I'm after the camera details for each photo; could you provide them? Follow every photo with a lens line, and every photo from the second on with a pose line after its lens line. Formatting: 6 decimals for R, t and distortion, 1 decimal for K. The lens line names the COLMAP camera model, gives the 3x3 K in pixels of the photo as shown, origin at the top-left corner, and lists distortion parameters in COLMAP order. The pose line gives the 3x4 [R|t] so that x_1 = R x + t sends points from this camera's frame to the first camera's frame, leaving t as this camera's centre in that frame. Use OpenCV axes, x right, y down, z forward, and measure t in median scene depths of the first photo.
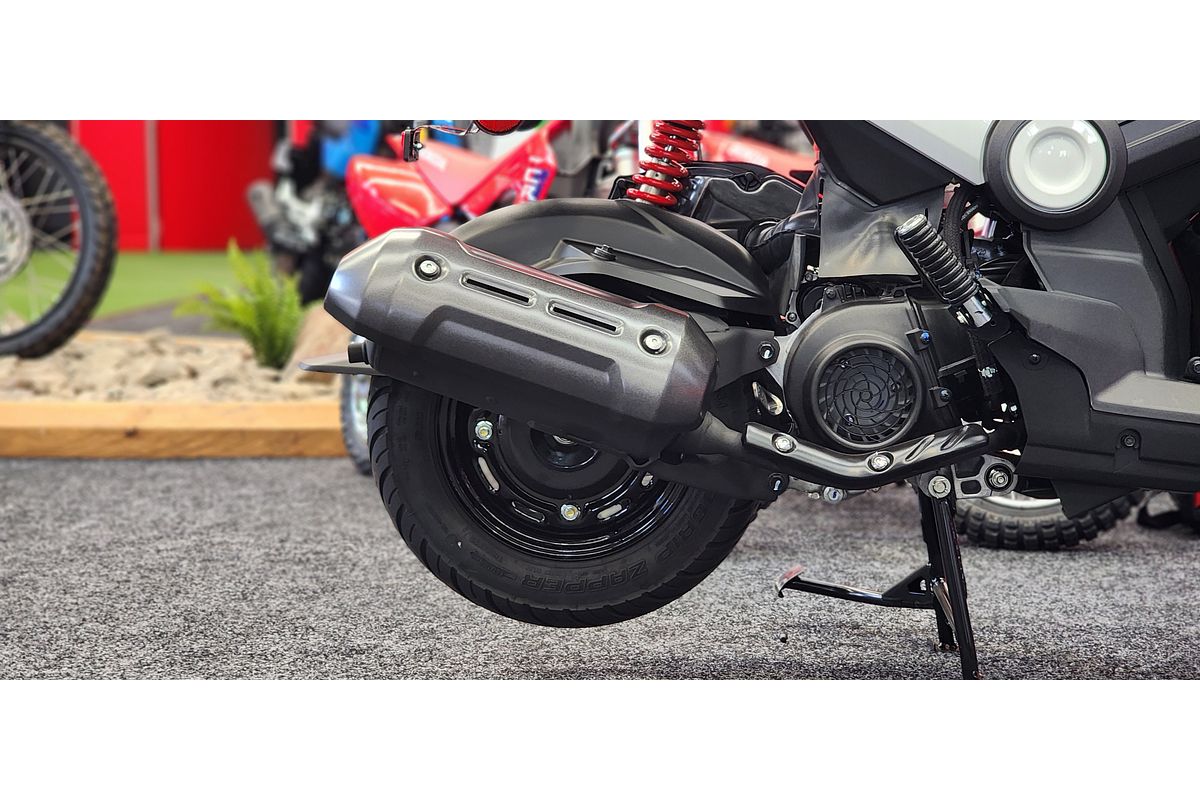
lens RADIAL K [[2294.7, 0, 600.0], [0, 2294.7, 400.0], [0, 0, 1]] dist [-0.010851, 0.031582]
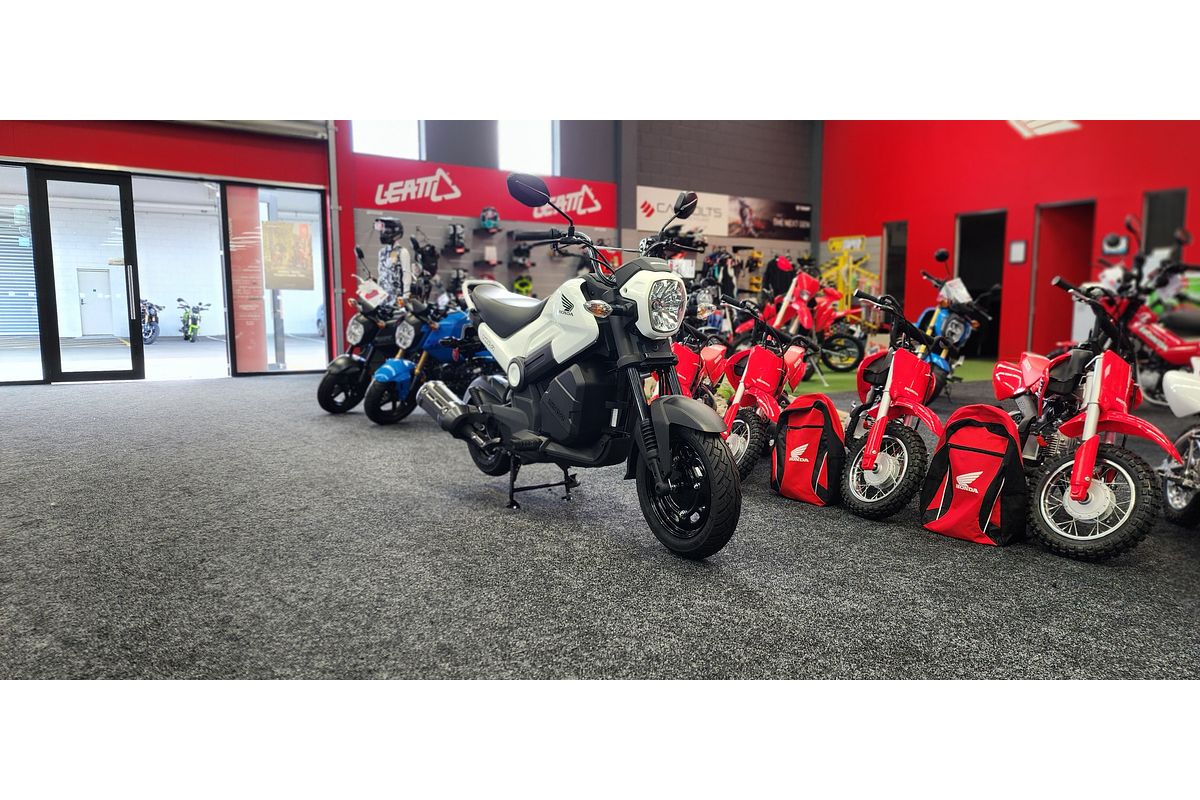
lens RADIAL K [[800.3, 0, 593.7], [0, 800.3, 401.6], [0, 0, 1]] dist [0.071054, -0.072441]
pose [[0.612641, 0.083501, -0.785938, 1.378793], [-0.079214, 0.995883, 0.044059, -0.128552], [0.786381, 0.035265, 0.616734, 0.248109]]
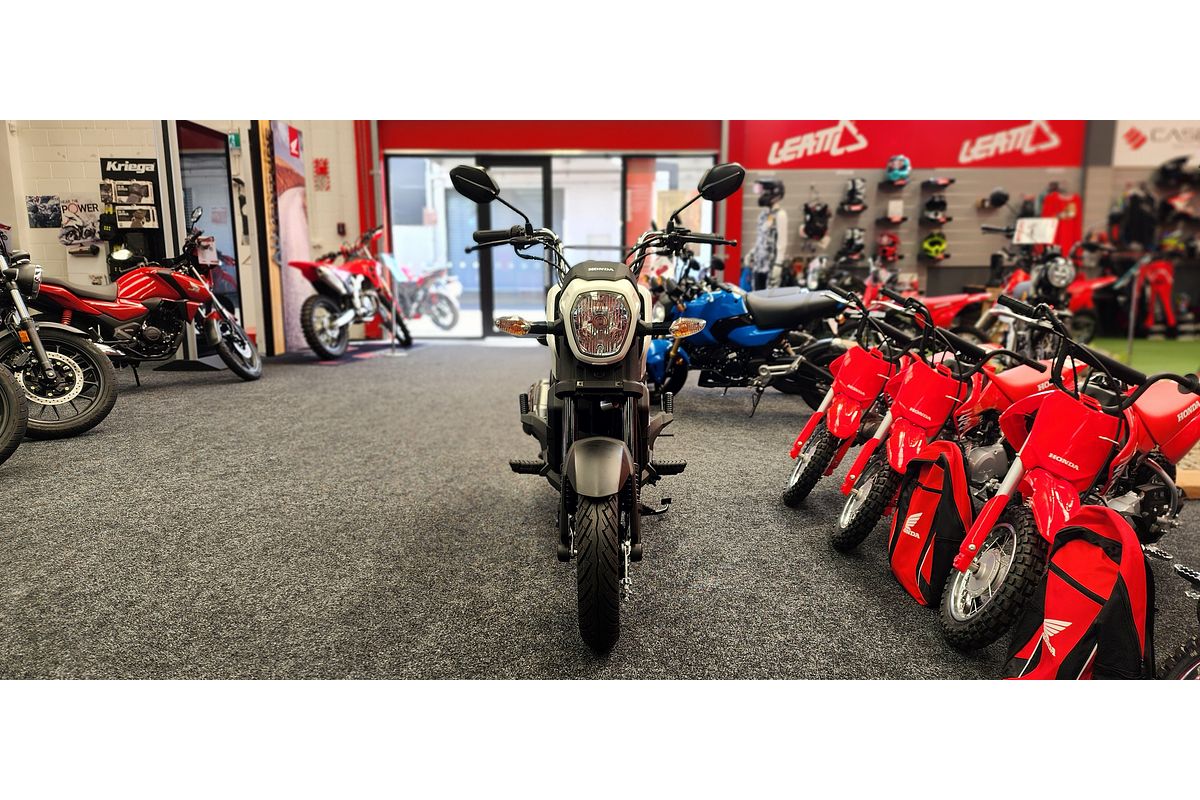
lens RADIAL K [[803.1, 0, 600.0], [0, 803.1, 400.0], [0, 0, 1]] dist [0.070305, -0.074782]
pose [[0.062017, 0.160245, -0.985127, 1.437525], [-0.098736, 0.983171, 0.153711, -0.278797], [0.993179, 0.087735, 0.076795, 0.977101]]
